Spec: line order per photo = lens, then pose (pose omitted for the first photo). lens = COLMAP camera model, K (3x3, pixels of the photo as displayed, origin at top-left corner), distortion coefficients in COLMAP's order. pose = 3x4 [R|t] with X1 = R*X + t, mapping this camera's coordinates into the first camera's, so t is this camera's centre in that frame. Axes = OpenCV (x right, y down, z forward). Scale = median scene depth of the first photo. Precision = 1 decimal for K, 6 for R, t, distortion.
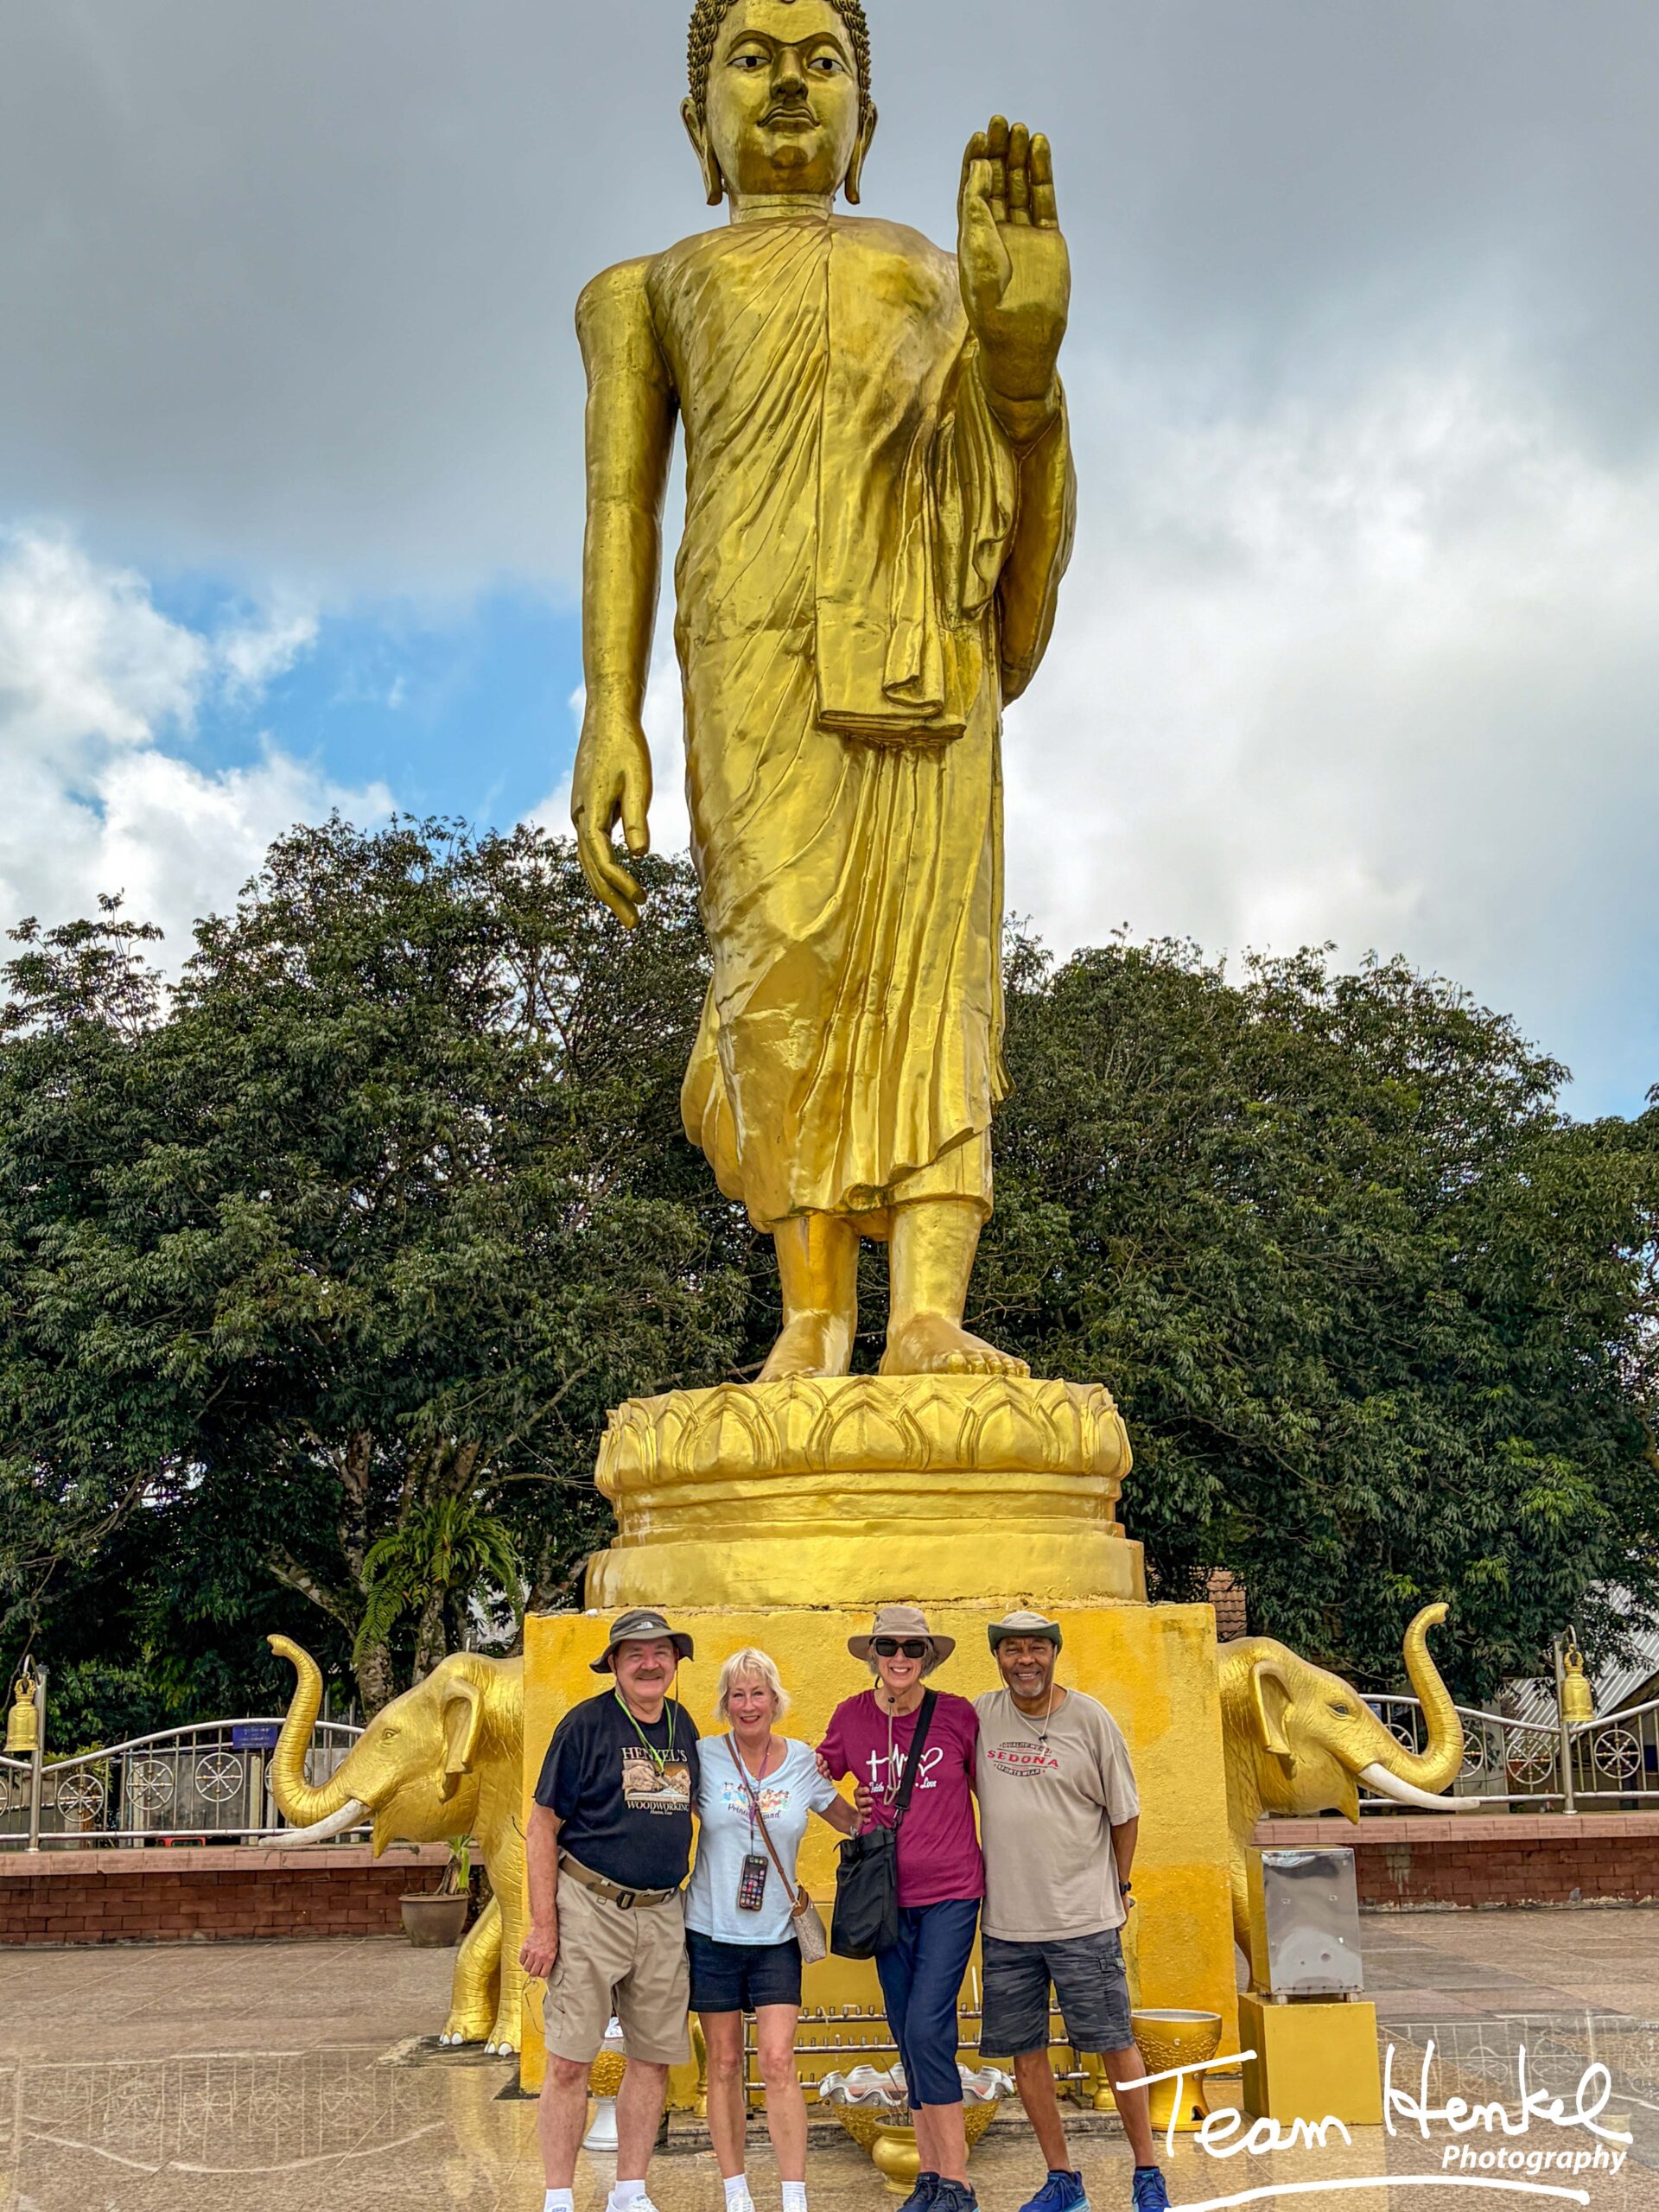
lens RADIAL K [[2513.1, 0, 834.3], [0, 2513.1, 1147.4], [0, 0, 1]] dist [0.069009, 0.000000]
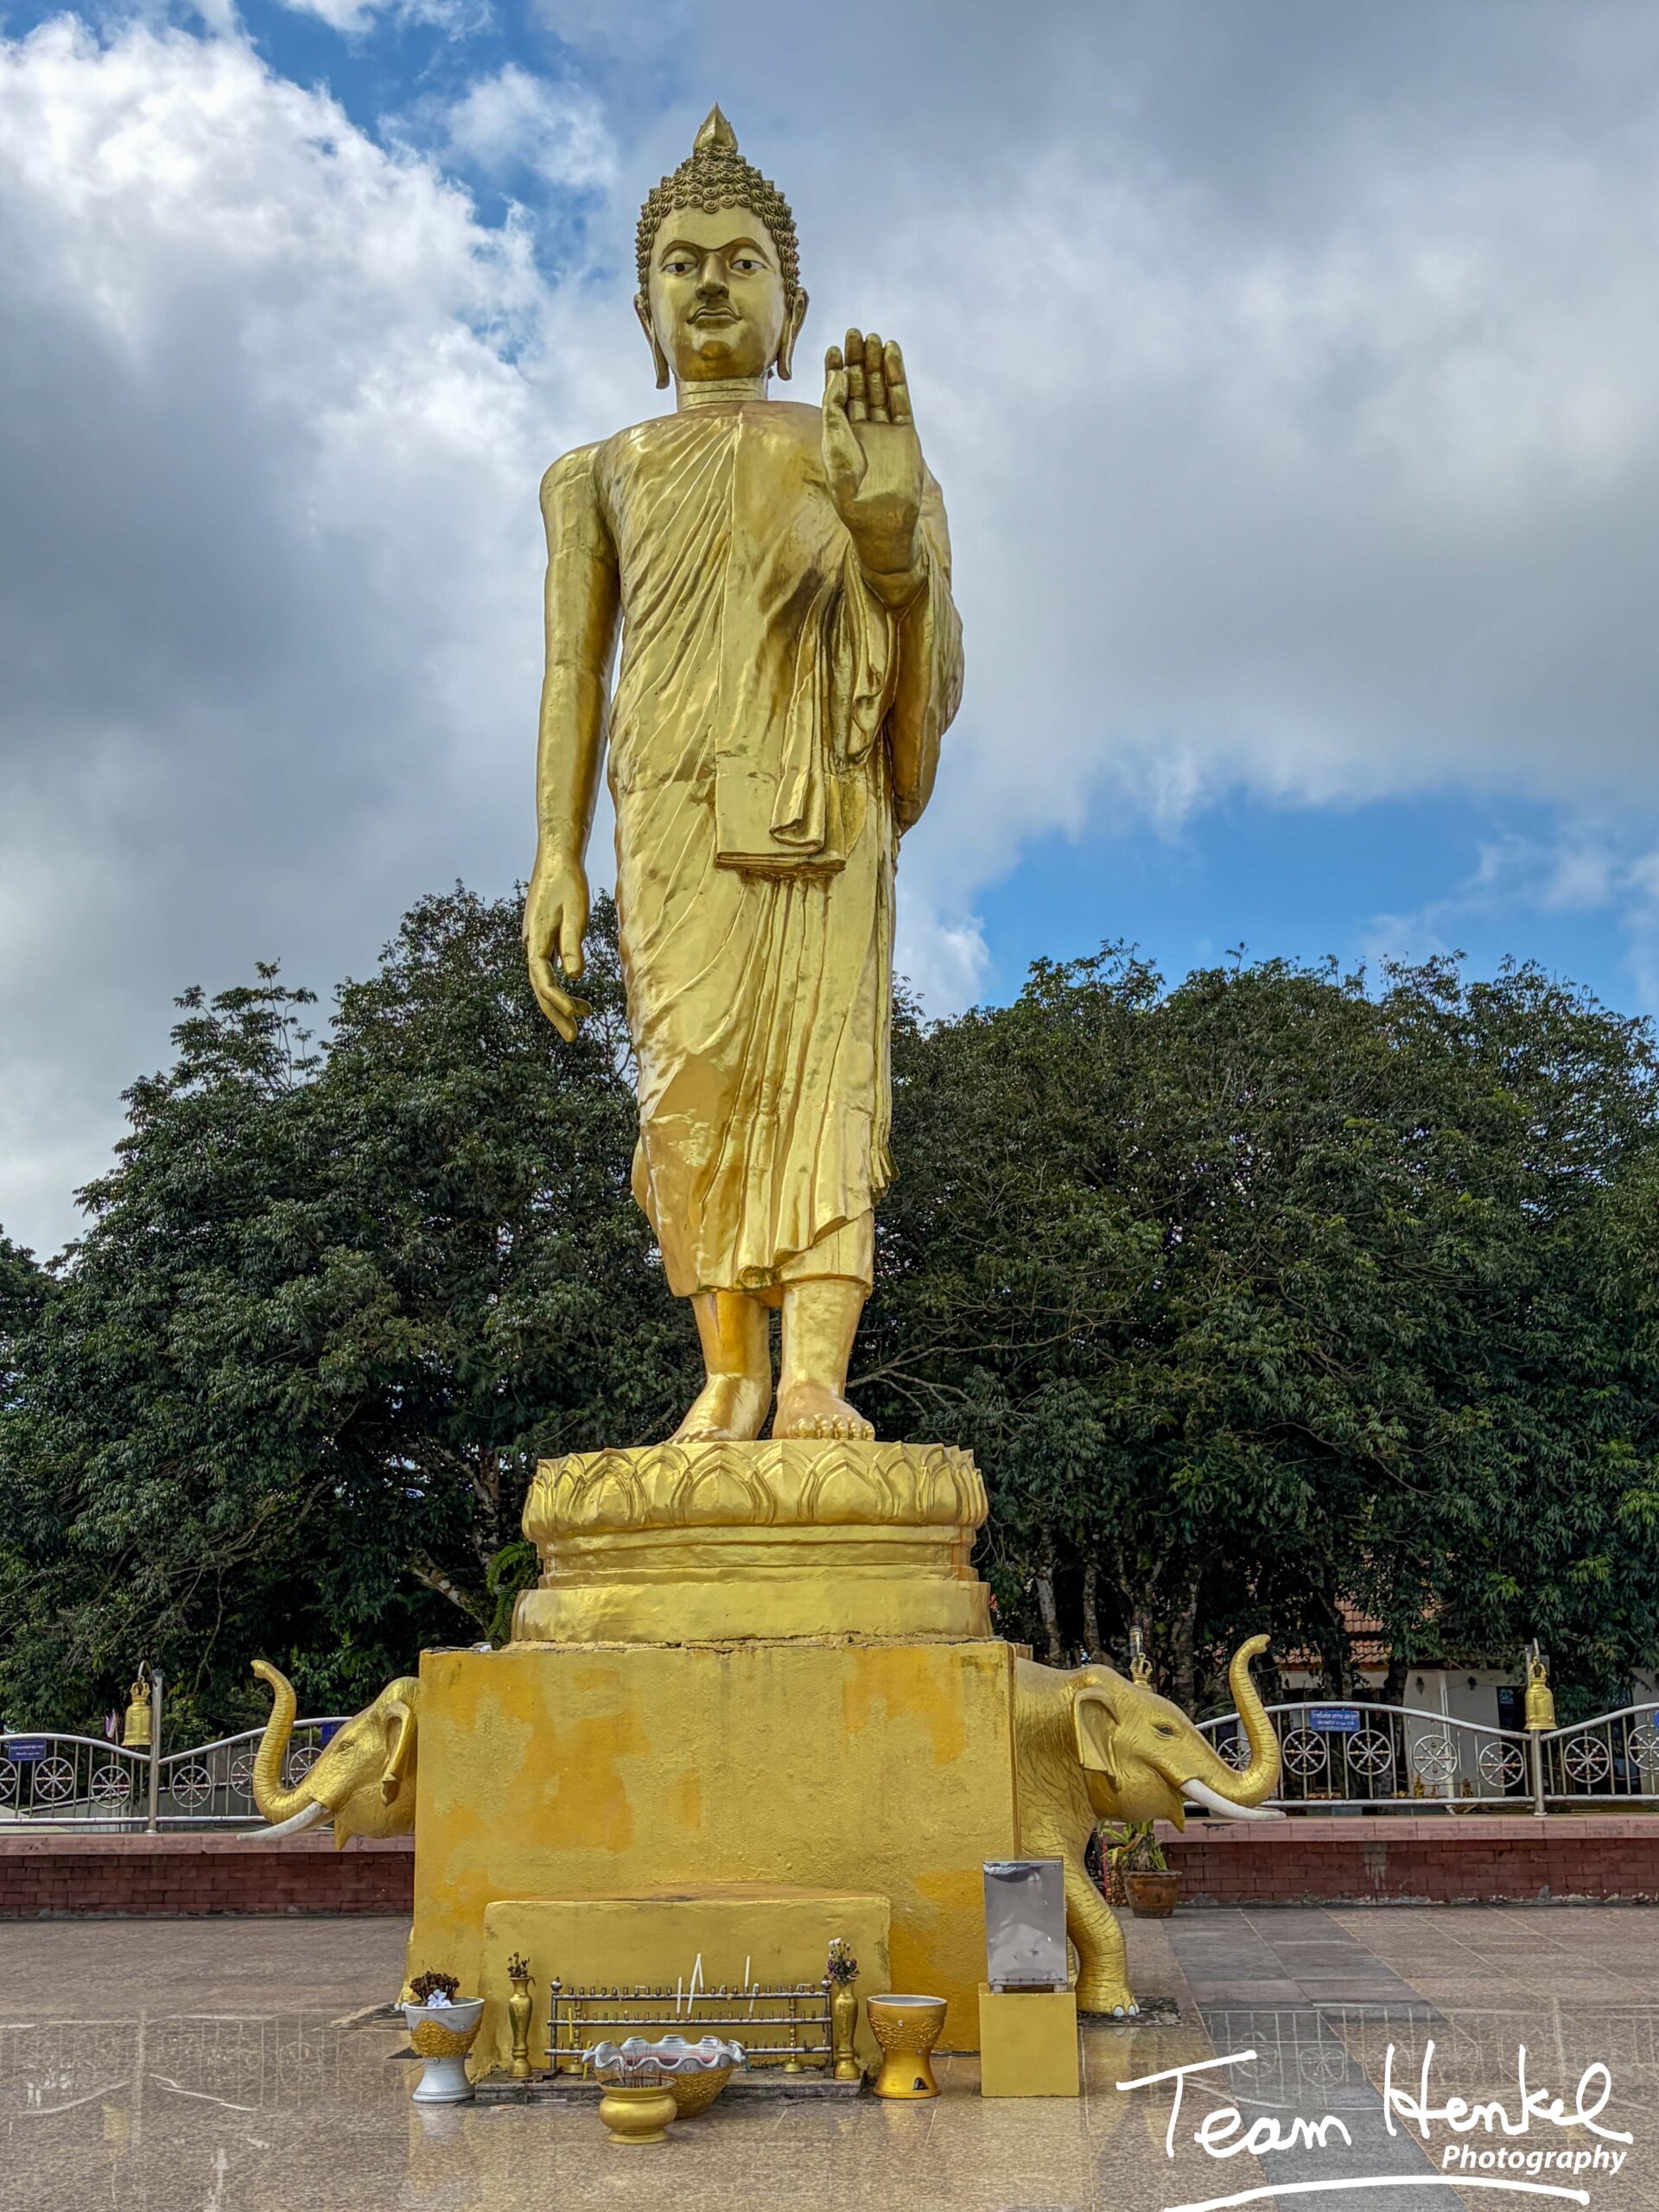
lens RADIAL K [[2513.1, 0, 835.5], [0, 2513.1, 1111.6], [0, 0, 1]] dist [0.069009, 0.000000]
pose [[0.991952, -0.022929, -0.124522, 0.178798], [0.022805, 0.999737, -0.002423, -0.048737], [0.124545, -0.000436, 0.992214, -0.122984]]
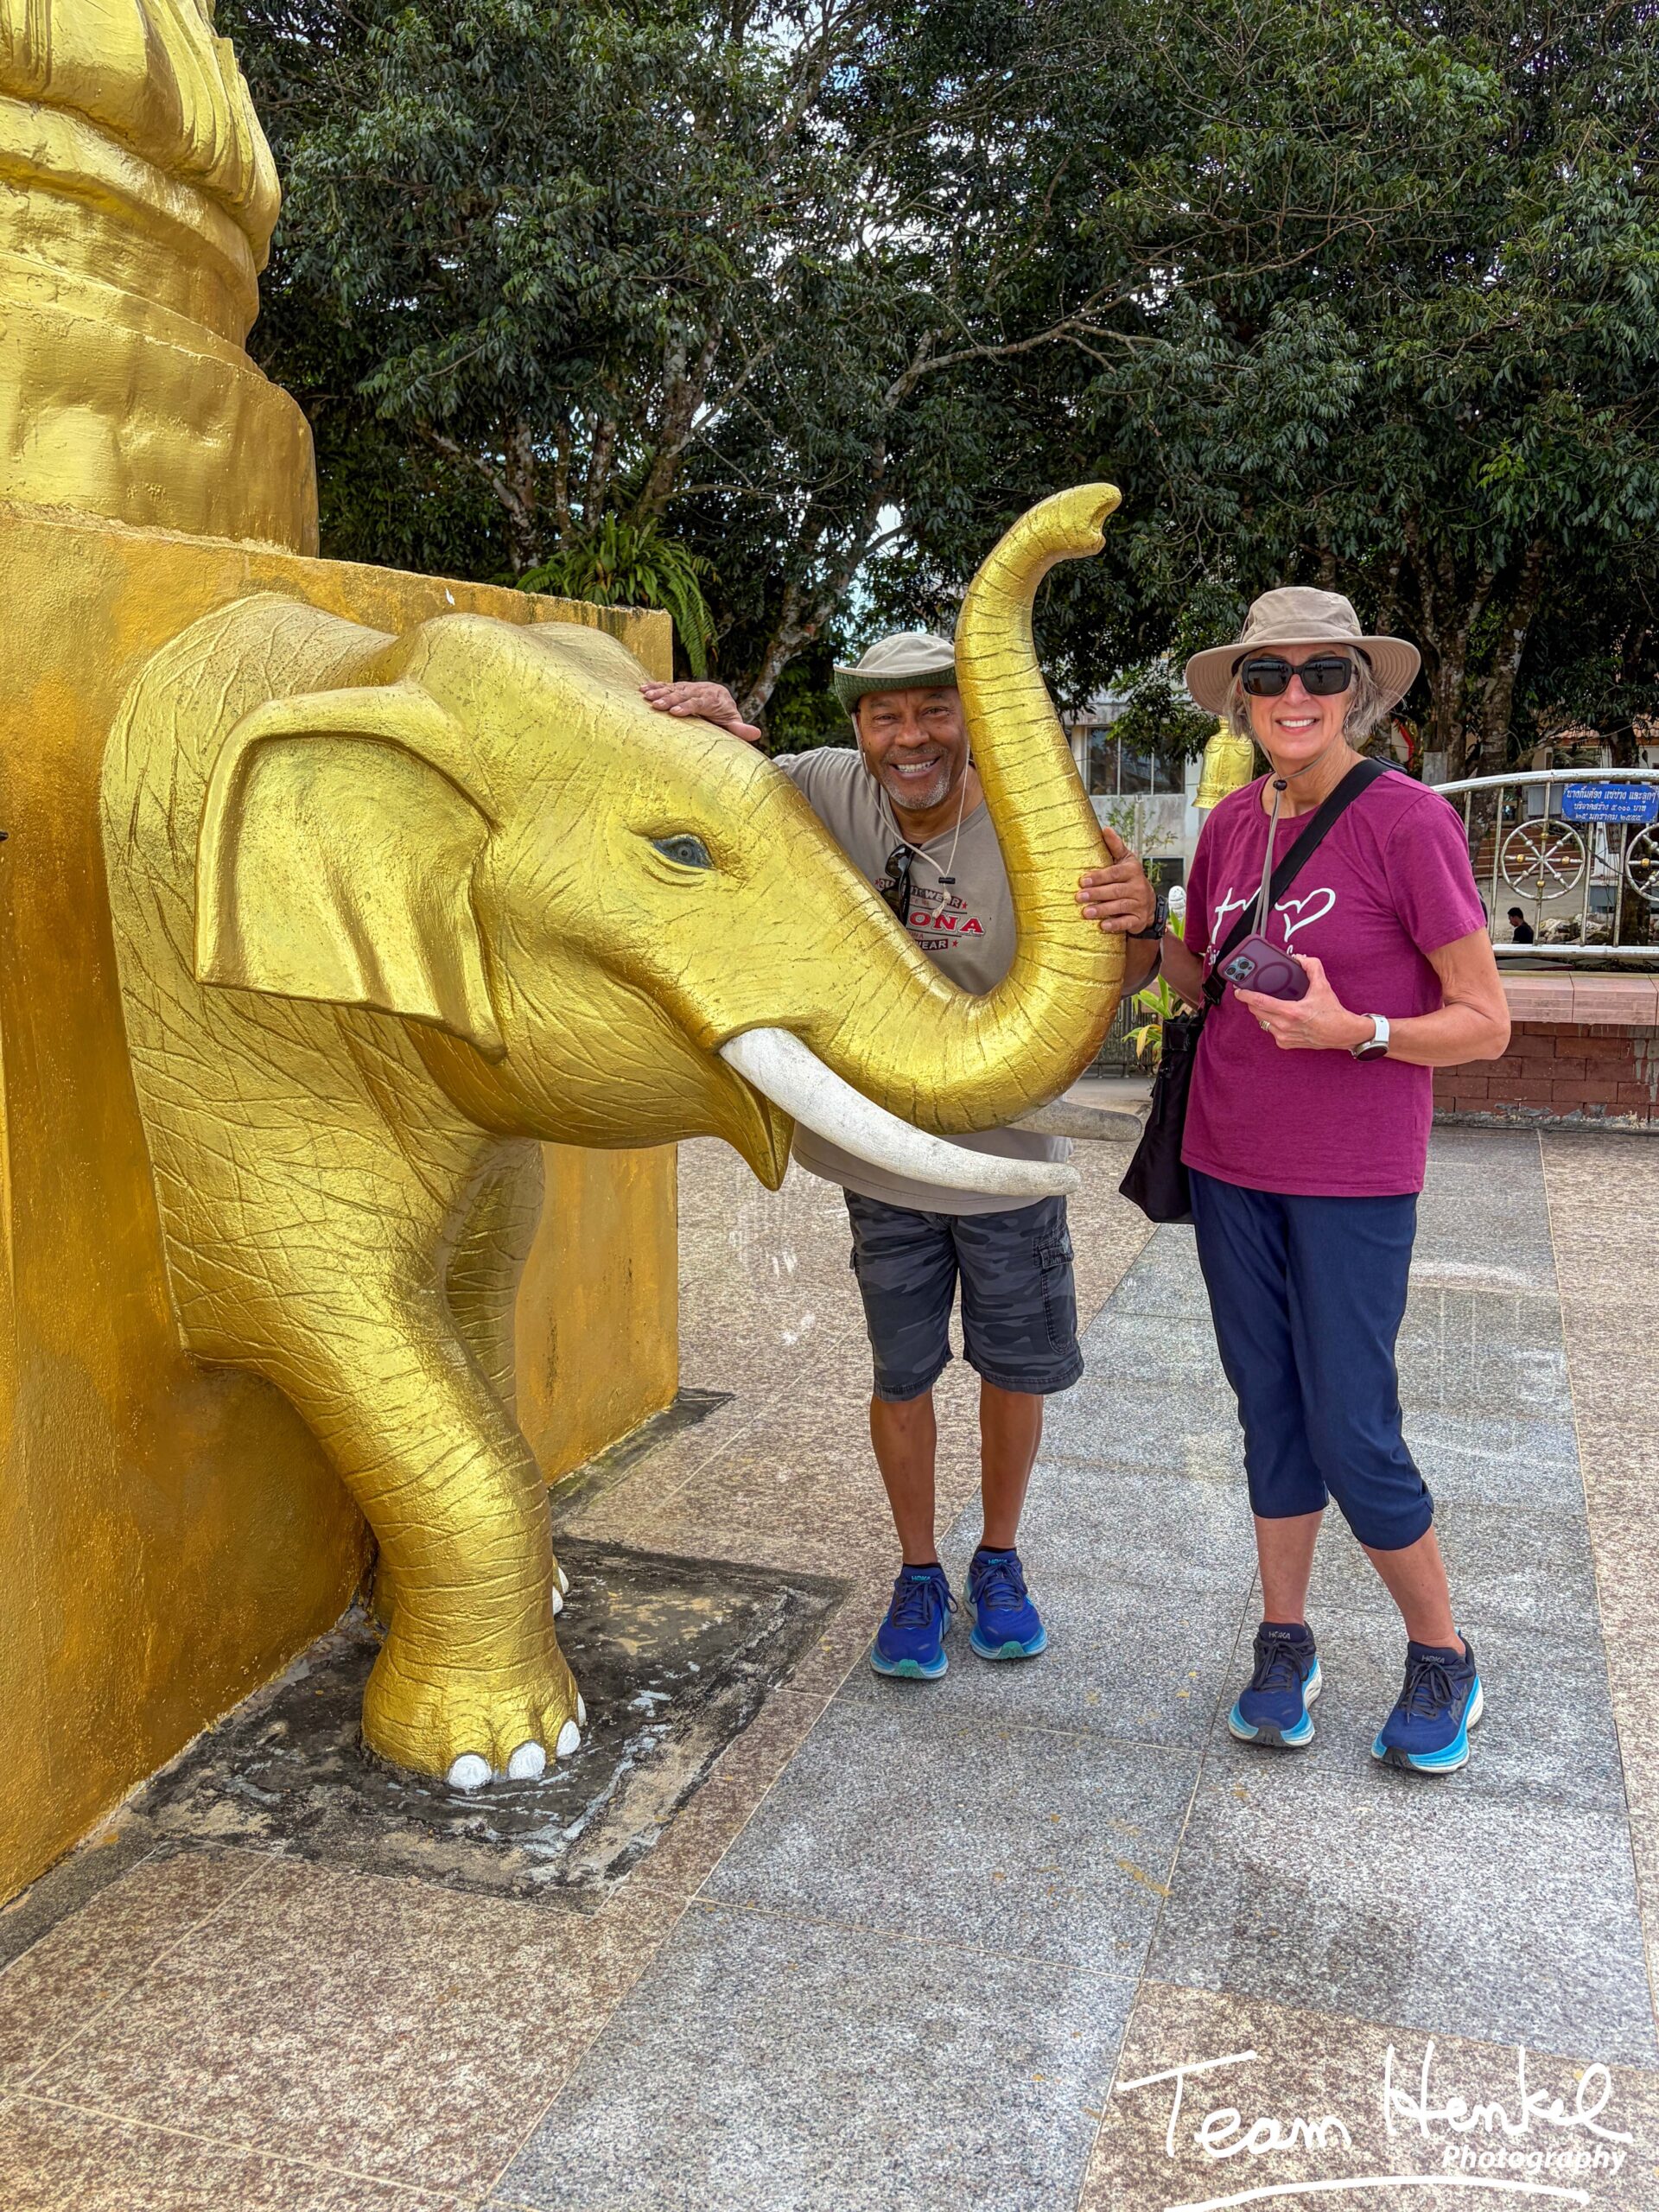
lens RADIAL K [[1941.5, 0, 829.7], [0, 1941.5, 1100.2], [0, 0, 1]] dist [0.032843, -0.022052]
pose [[0.931749, 0.075414, -0.355186, 0.268792], [0.066369, 0.926344, 0.370787, 0.146450], [0.356987, -0.369053, 0.858114, 0.705831]]
